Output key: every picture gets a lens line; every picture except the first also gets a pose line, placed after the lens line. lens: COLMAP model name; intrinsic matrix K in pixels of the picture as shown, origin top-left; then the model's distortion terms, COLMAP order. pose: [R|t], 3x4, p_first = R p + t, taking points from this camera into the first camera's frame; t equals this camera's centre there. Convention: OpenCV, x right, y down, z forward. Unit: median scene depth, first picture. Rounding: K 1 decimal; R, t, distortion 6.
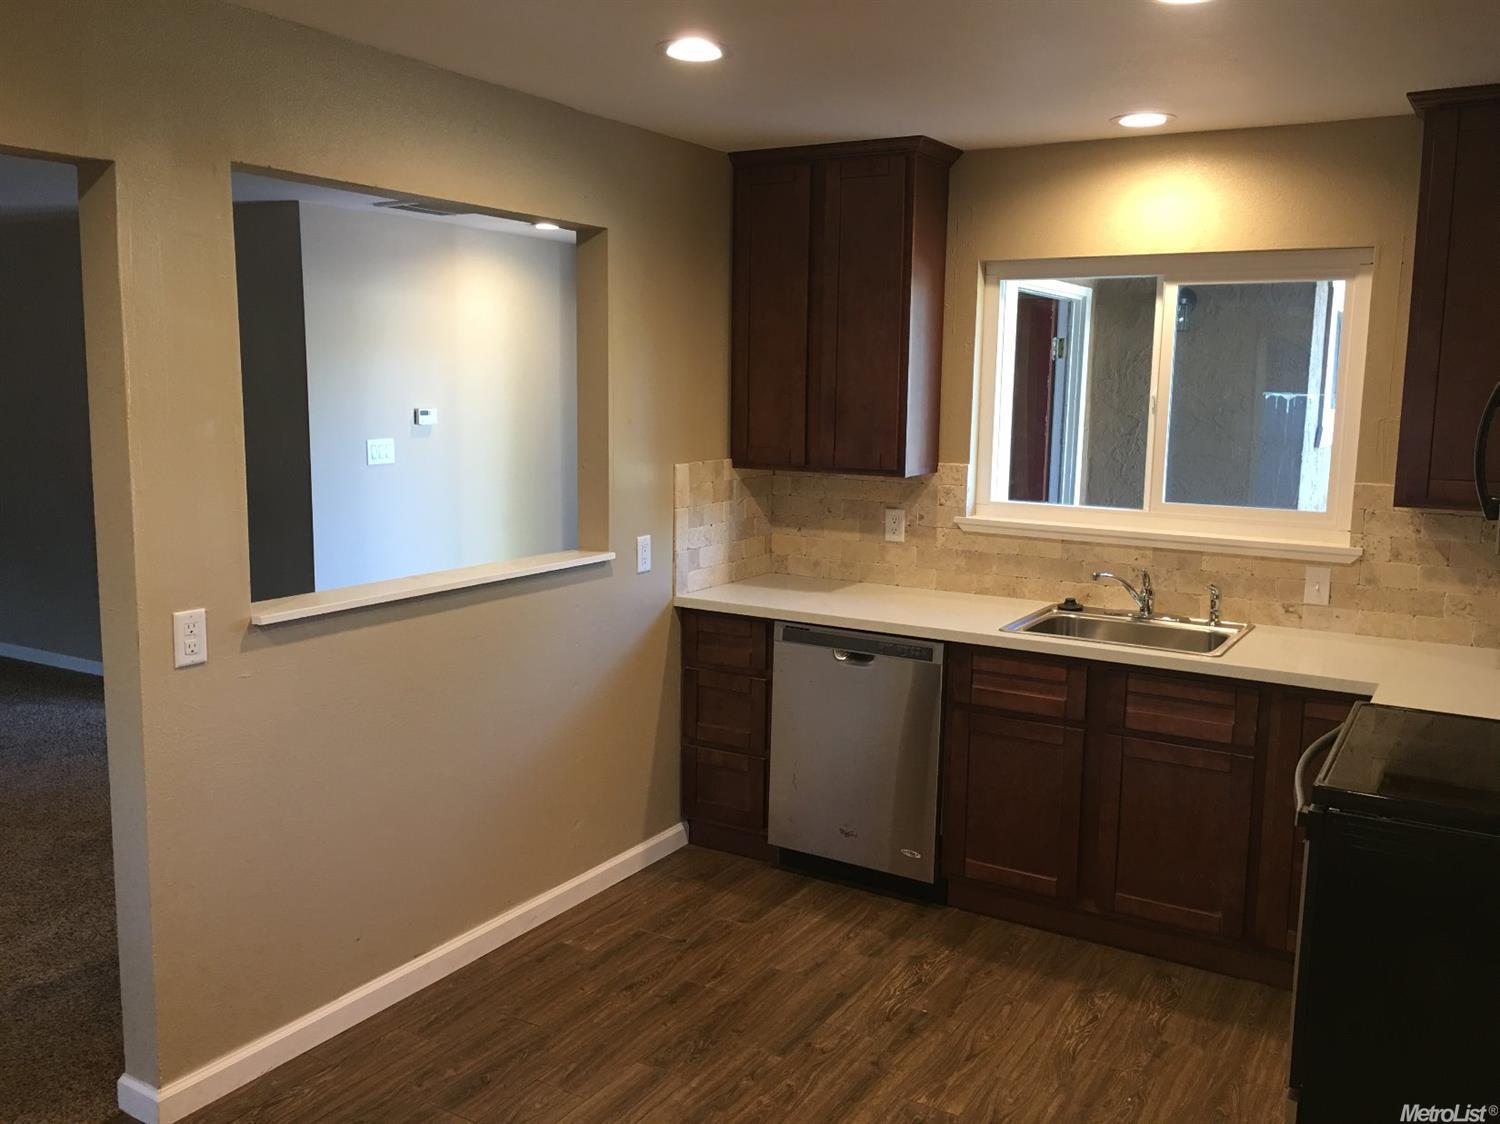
lens RADIAL K [[1261.9, 0, 751.0], [0, 1261.9, 560.6], [0, 0, 1]] dist [0.048818, -0.045010]
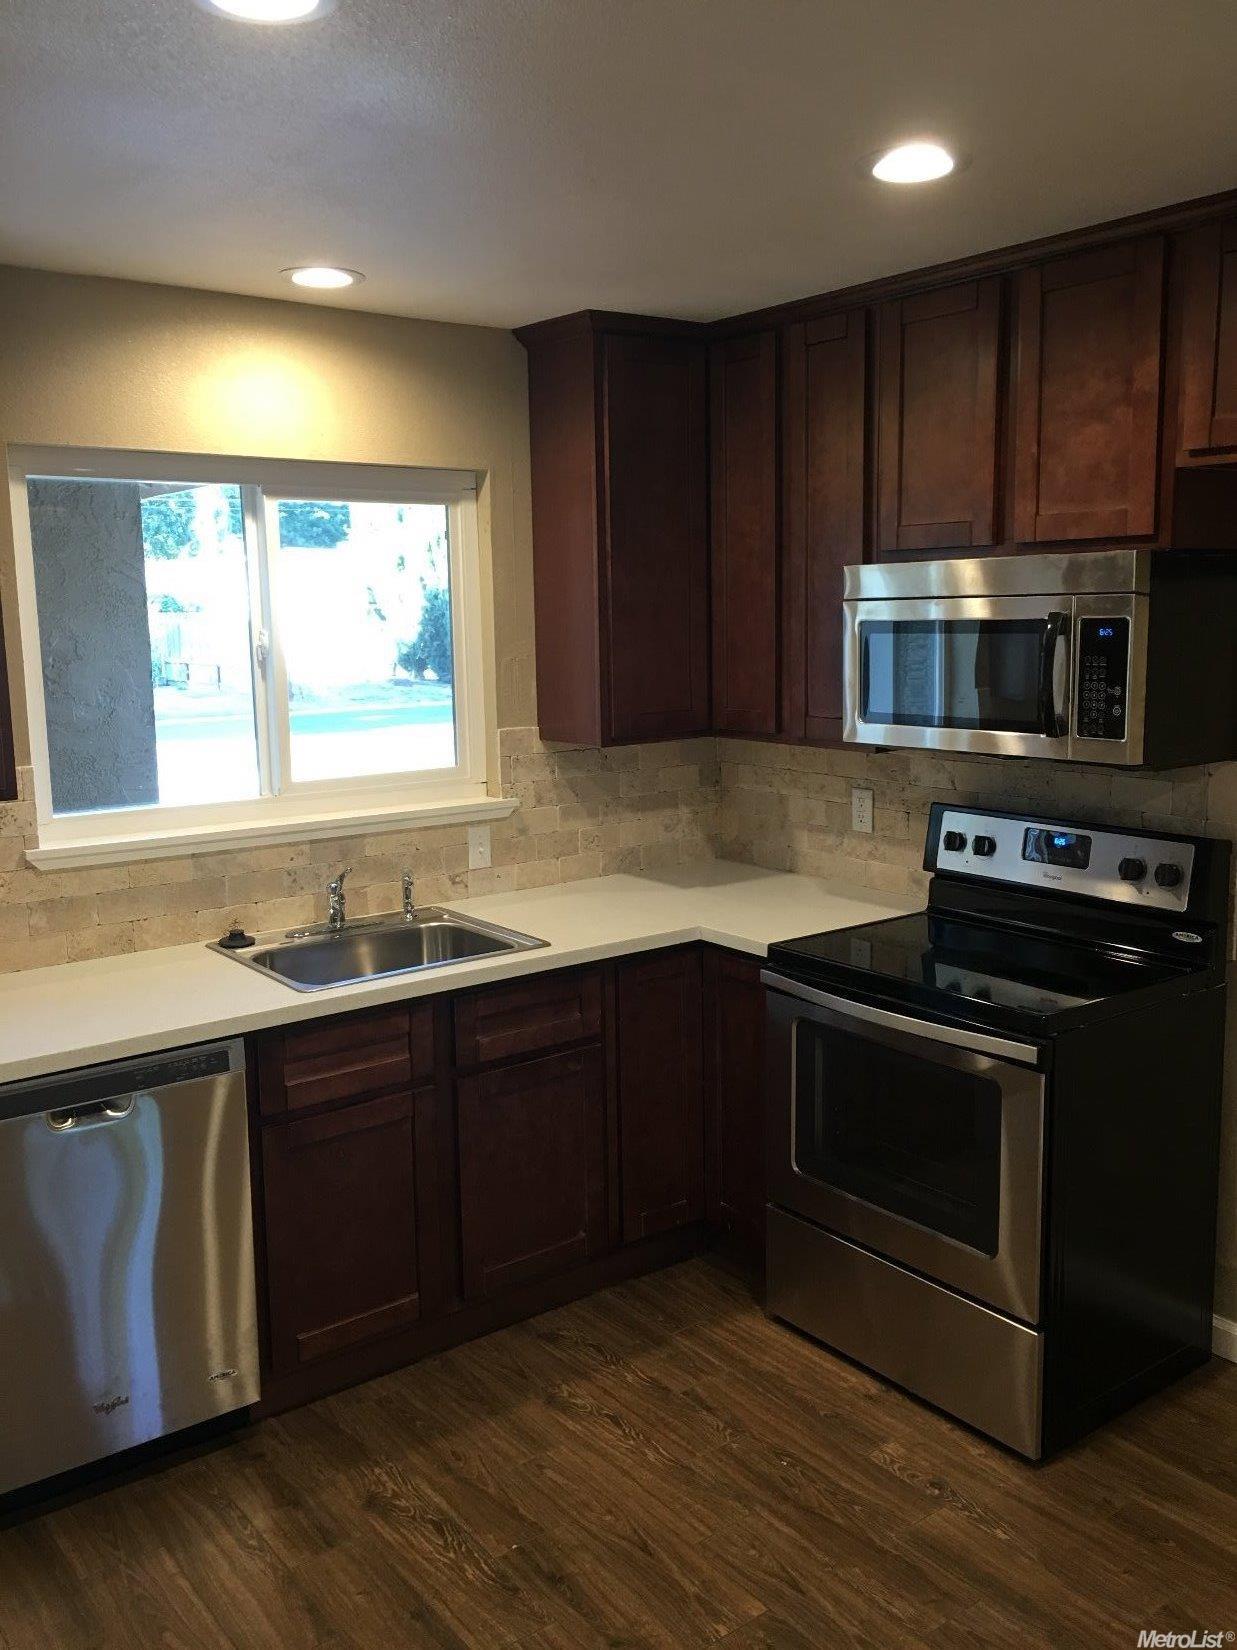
lens RADIAL K [[1388.1, 0, 616.5], [0, 1388.1, 826.7], [0, 0, 1]] dist [0.048818, -0.045010]
pose [[0.383877, -0.166997, 0.908158, -0.412012], [0.157525, 0.980937, 0.113794, -0.092952], [-0.909848, 0.099375, 0.402865, 0.535636]]
